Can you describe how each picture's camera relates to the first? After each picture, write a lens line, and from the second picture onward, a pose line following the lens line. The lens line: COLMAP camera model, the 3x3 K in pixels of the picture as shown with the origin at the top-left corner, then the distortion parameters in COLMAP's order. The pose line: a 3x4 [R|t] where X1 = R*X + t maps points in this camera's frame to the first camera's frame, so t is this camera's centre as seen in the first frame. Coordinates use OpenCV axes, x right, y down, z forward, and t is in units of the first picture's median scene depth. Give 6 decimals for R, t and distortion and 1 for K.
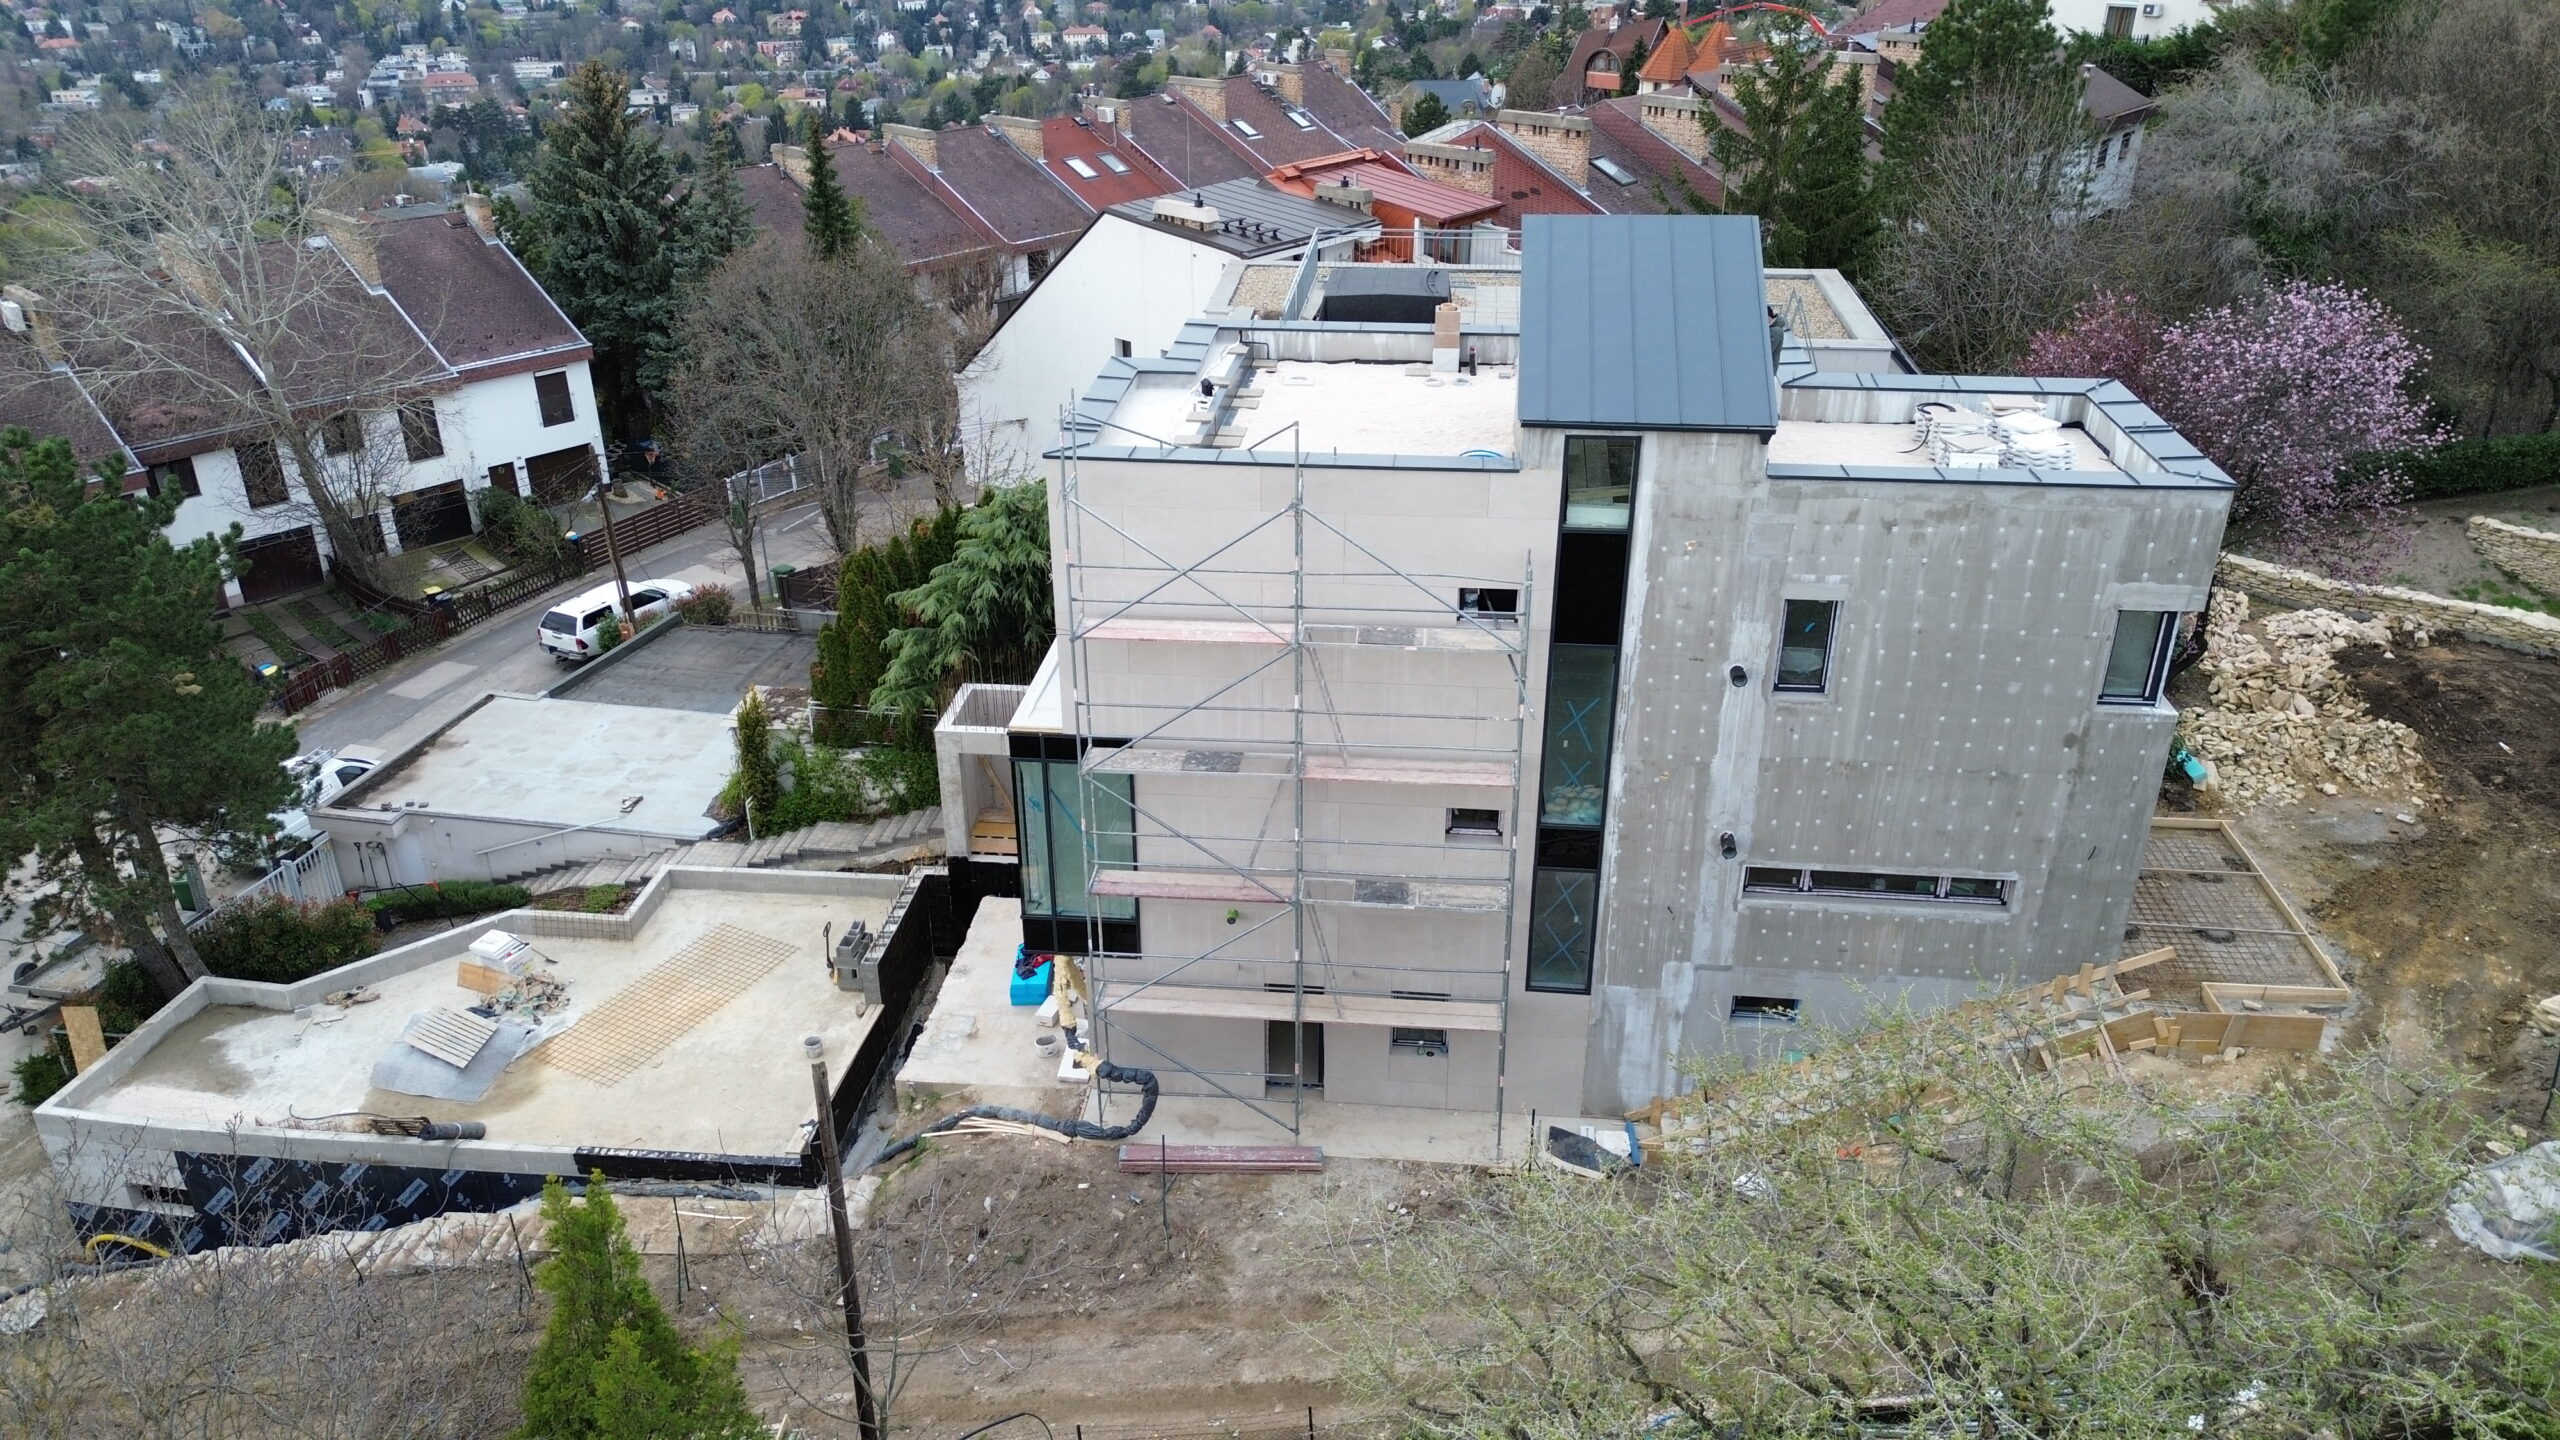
lens RADIAL K [[1802.7, 0, 1283.7], [0, 1802.7, 711.9], [0, 0, 1]] dist [0.075447, -0.071090]
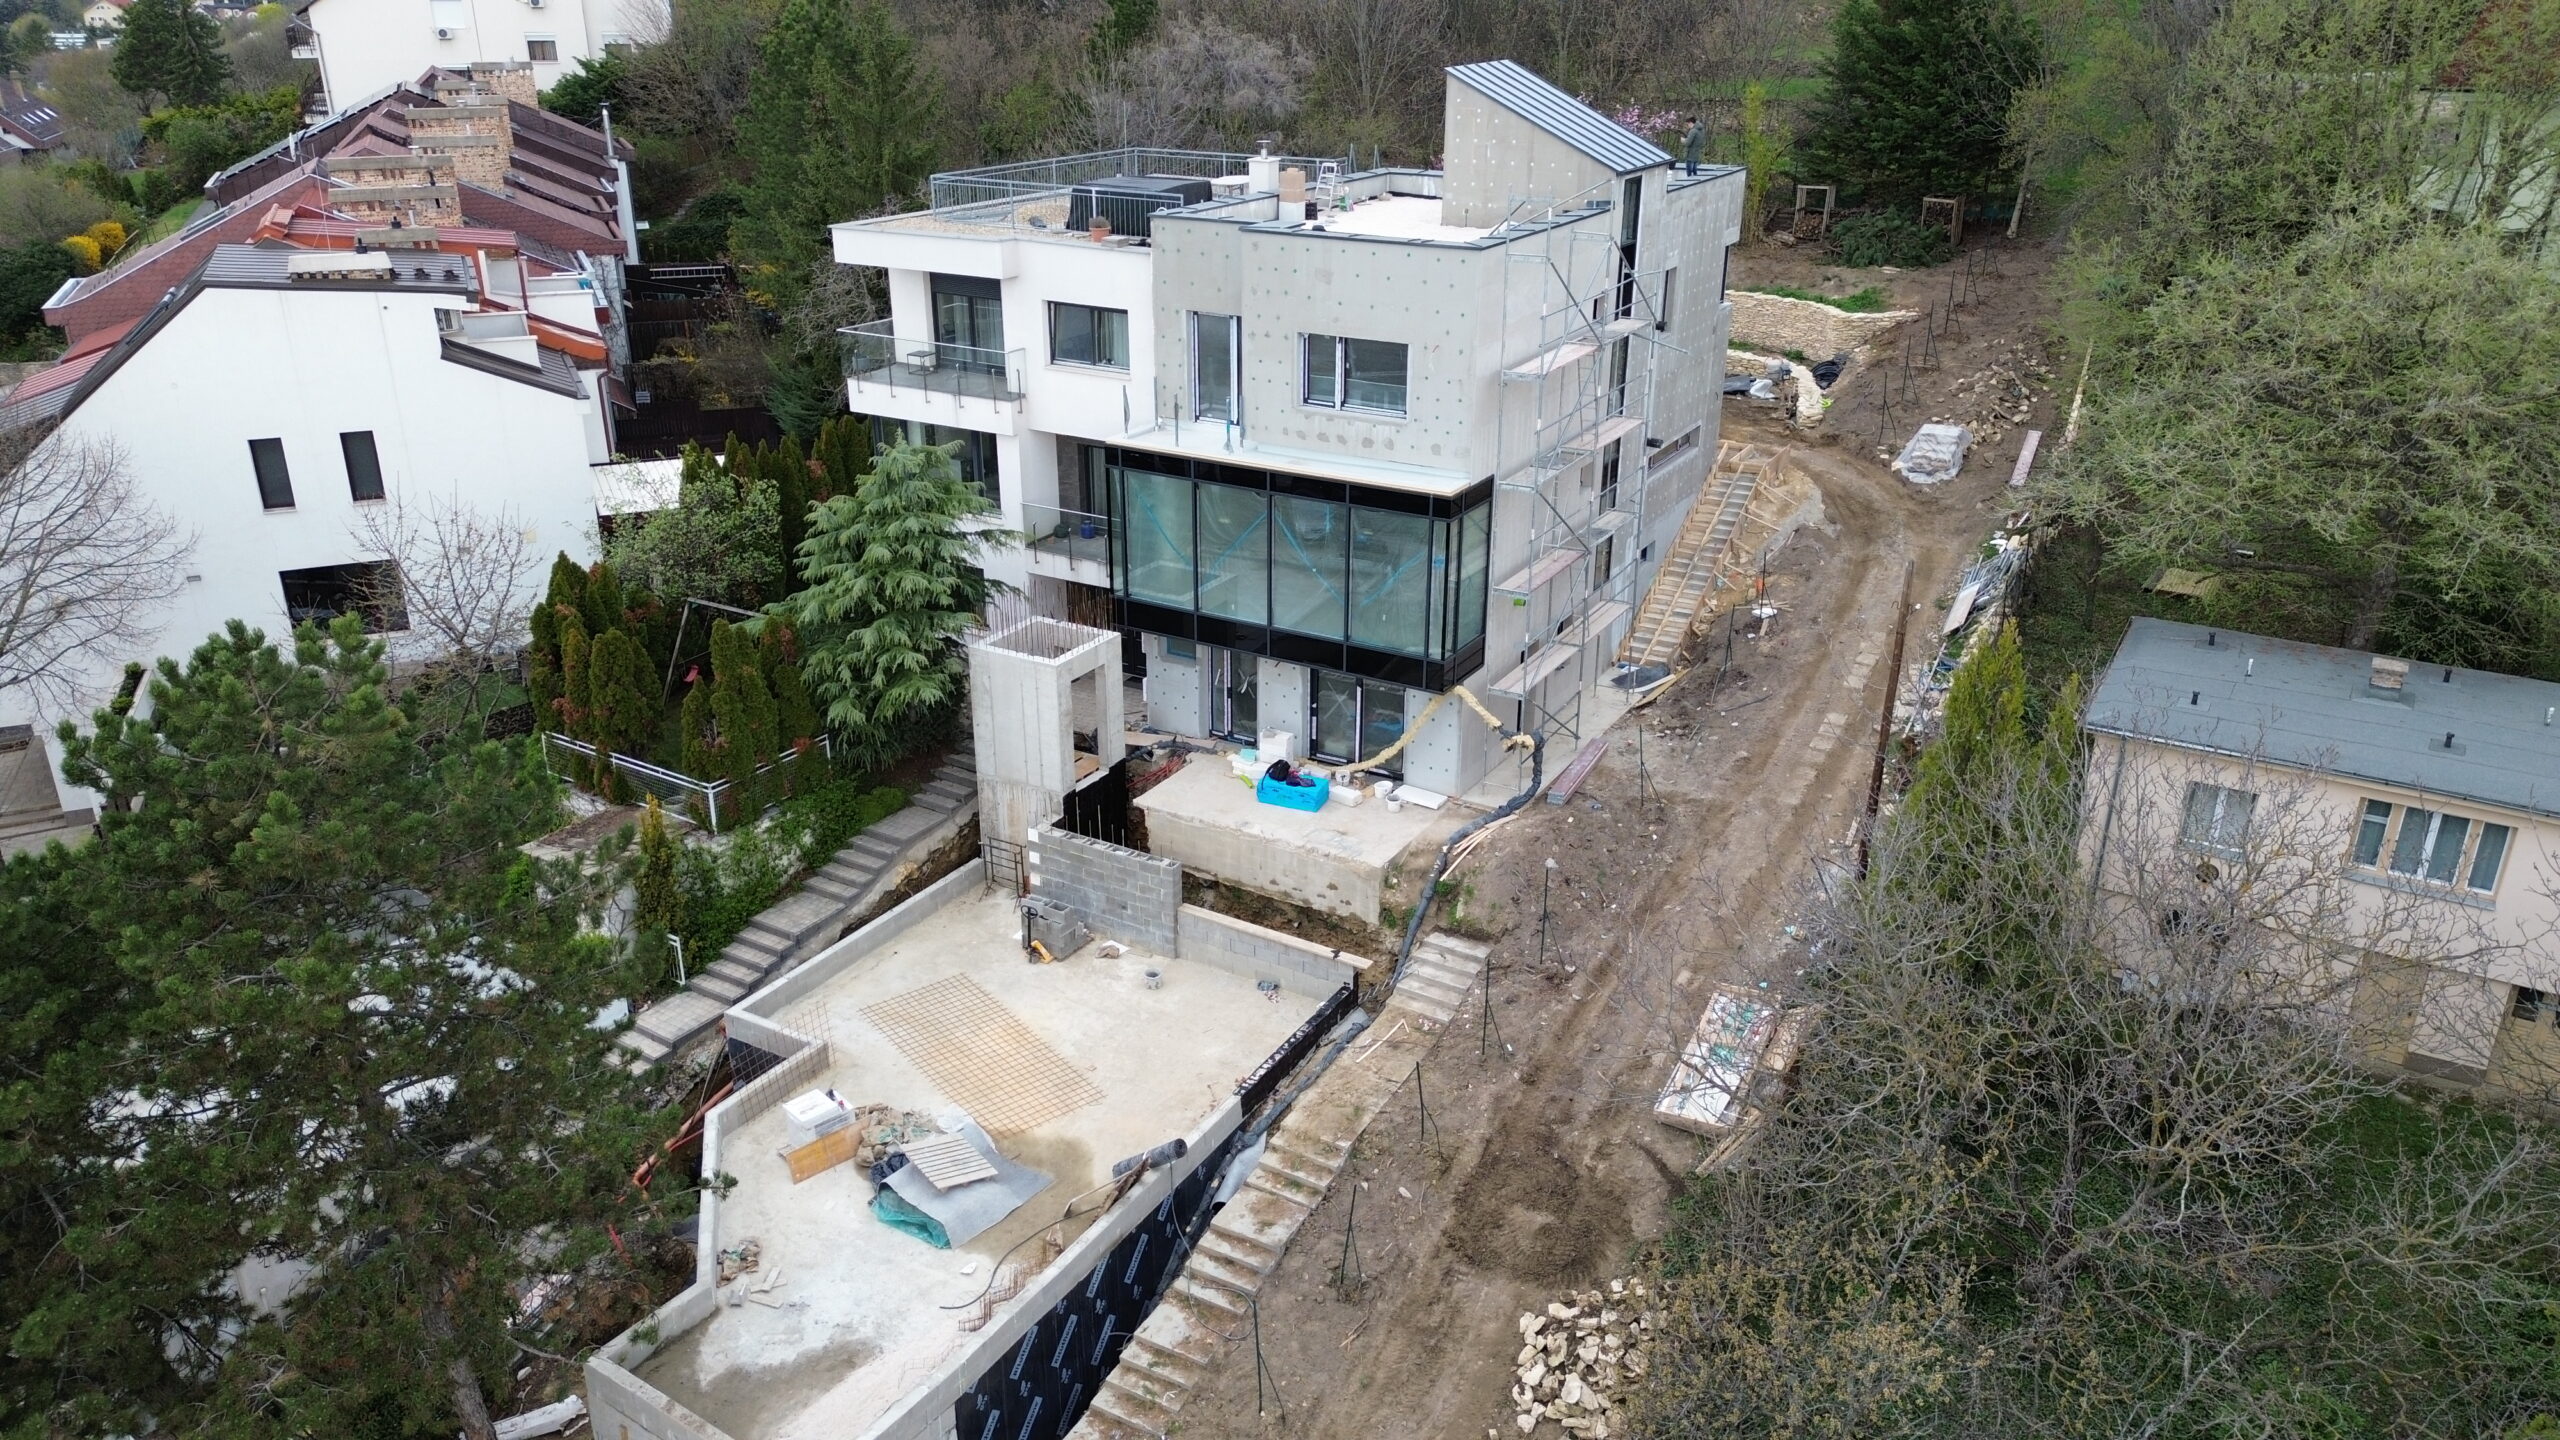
lens RADIAL K [[1802.7, 0, 1283.7], [0, 1802.7, 711.9], [0, 0, 1]] dist [0.075447, -0.071090]
pose [[0.417959, -0.345259, 0.840301, -0.624826], [0.399522, 0.900576, 0.171305, -0.055083], [-0.815899, 0.264121, 0.514343, 0.242120]]
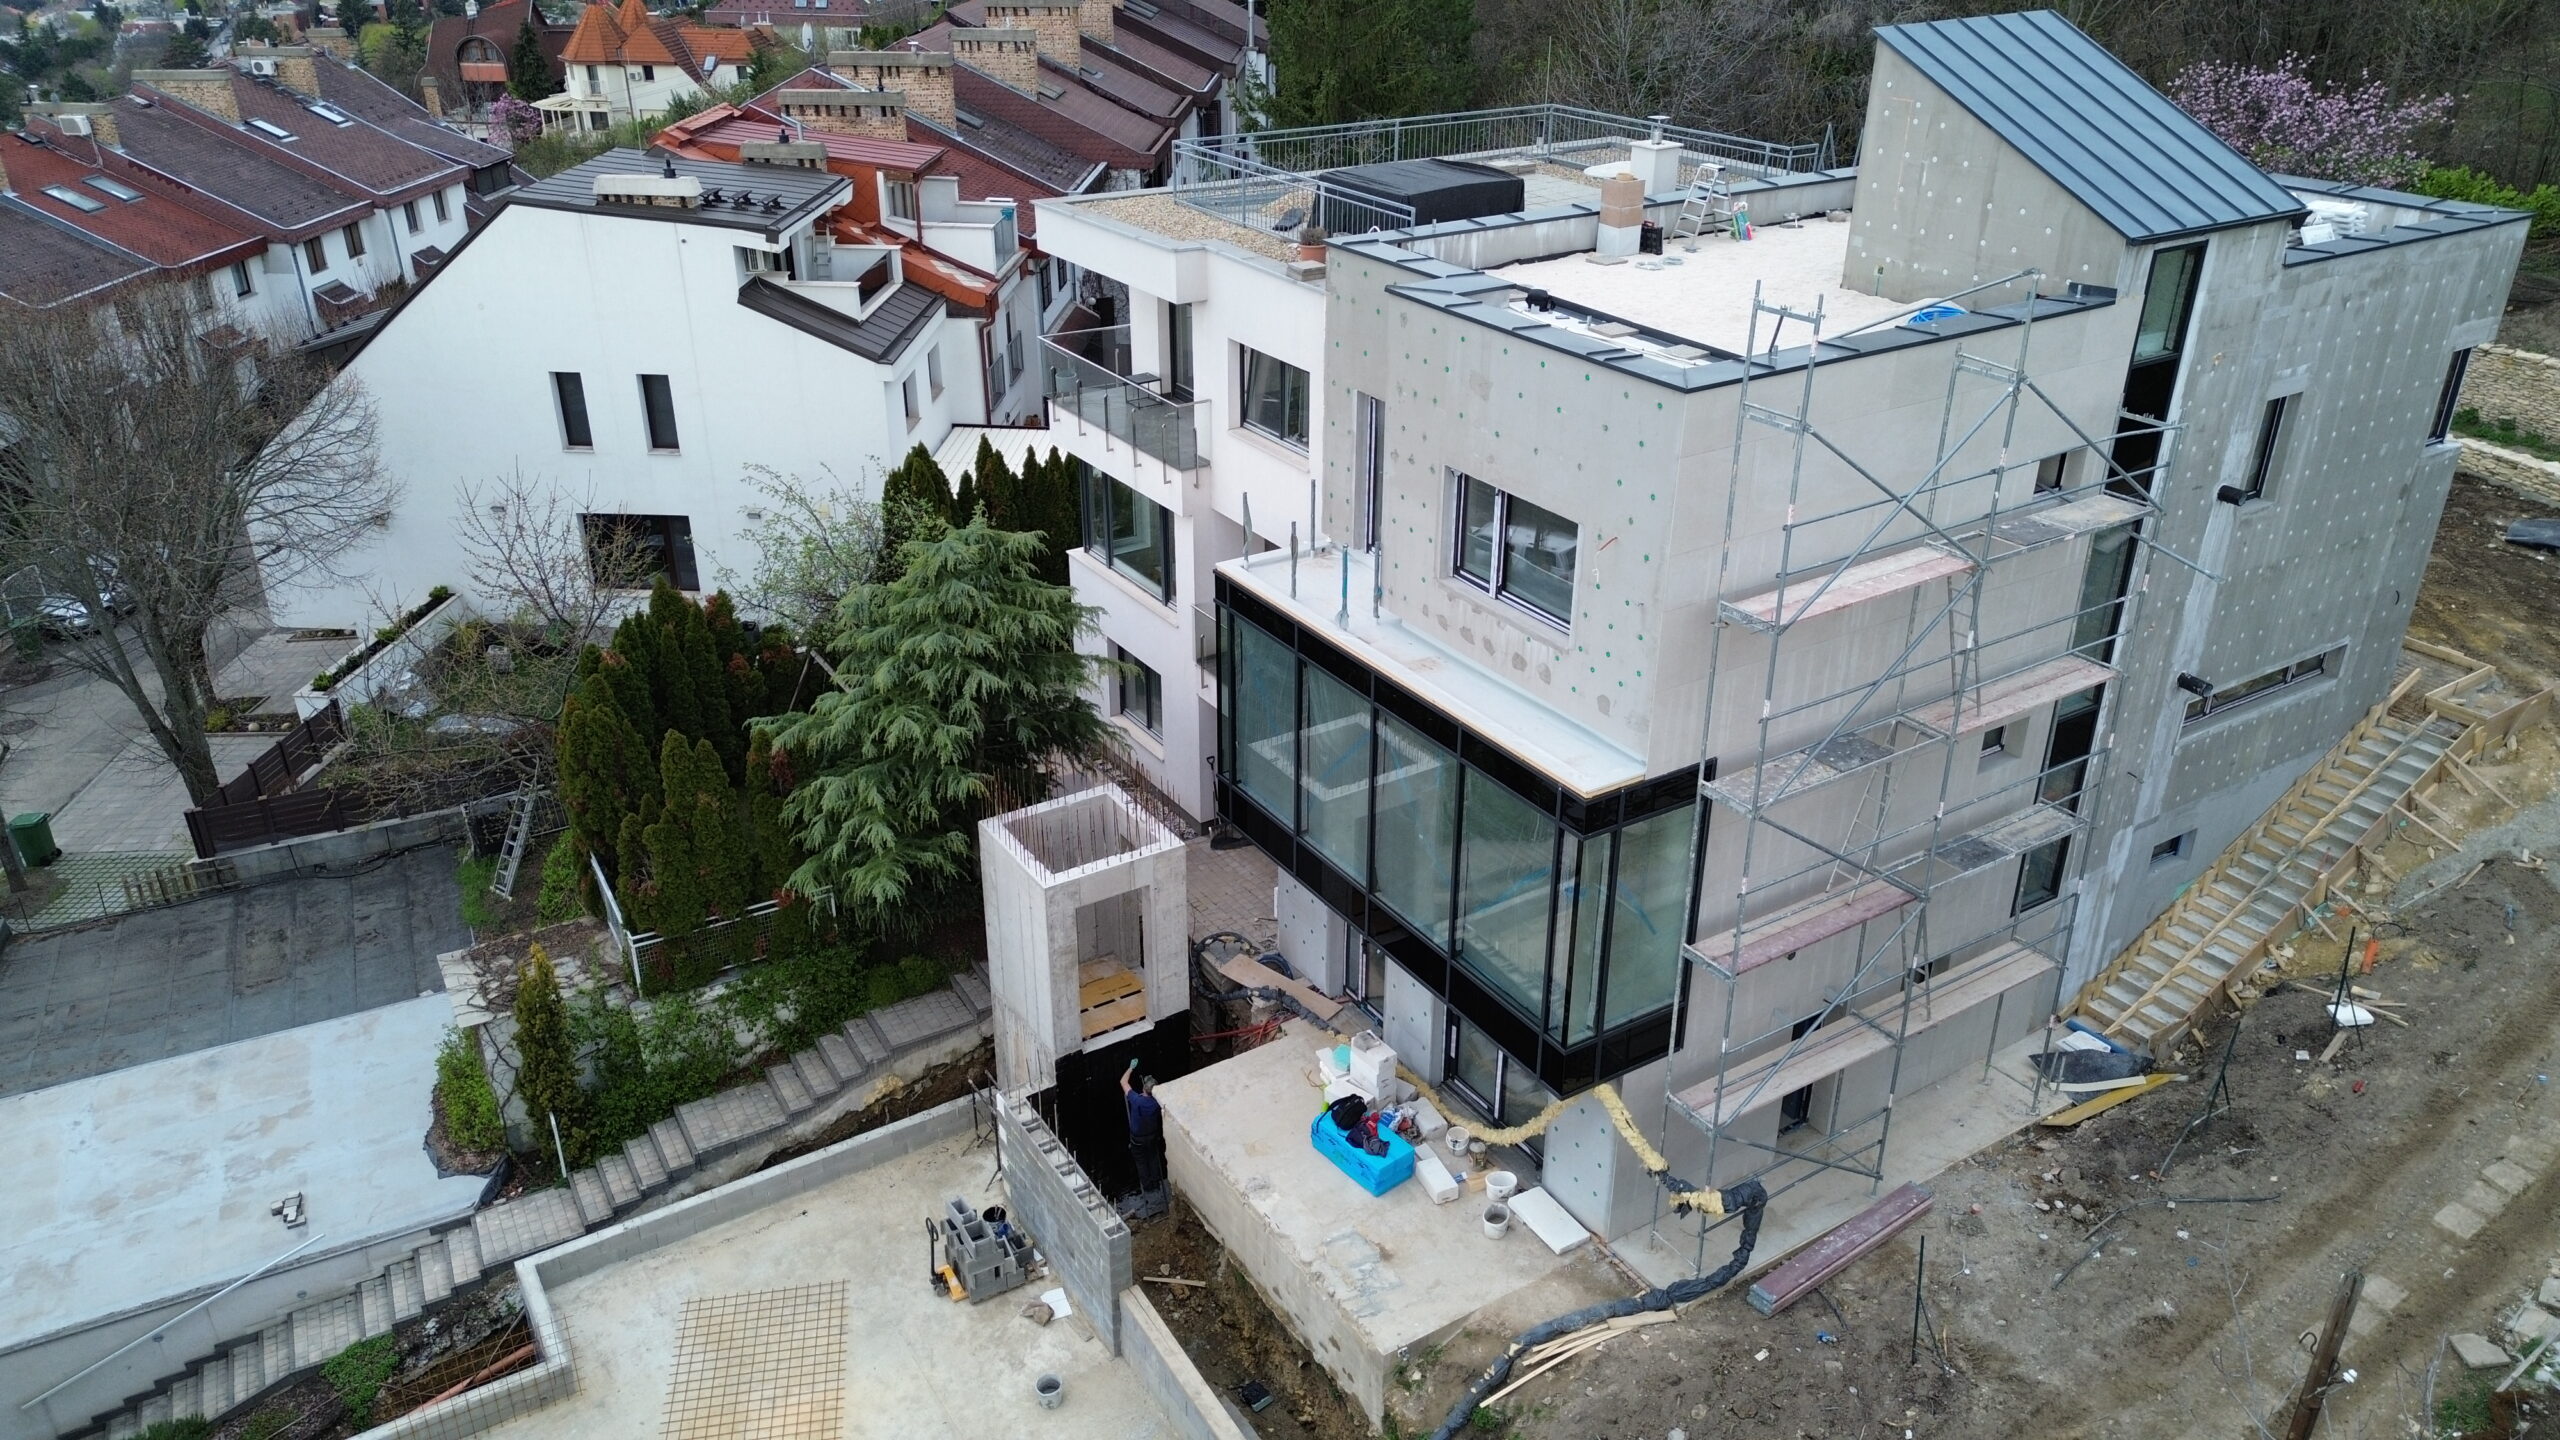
lens RADIAL K [[1802.7, 0, 1283.7], [0, 1802.7, 711.9], [0, 0, 1]] dist [0.075447, -0.071090]
pose [[0.788100, -0.268965, 0.553674, -0.306235], [0.269289, 0.959493, 0.082798, -0.055075], [-0.553517, 0.083845, 0.828607, 0.230606]]
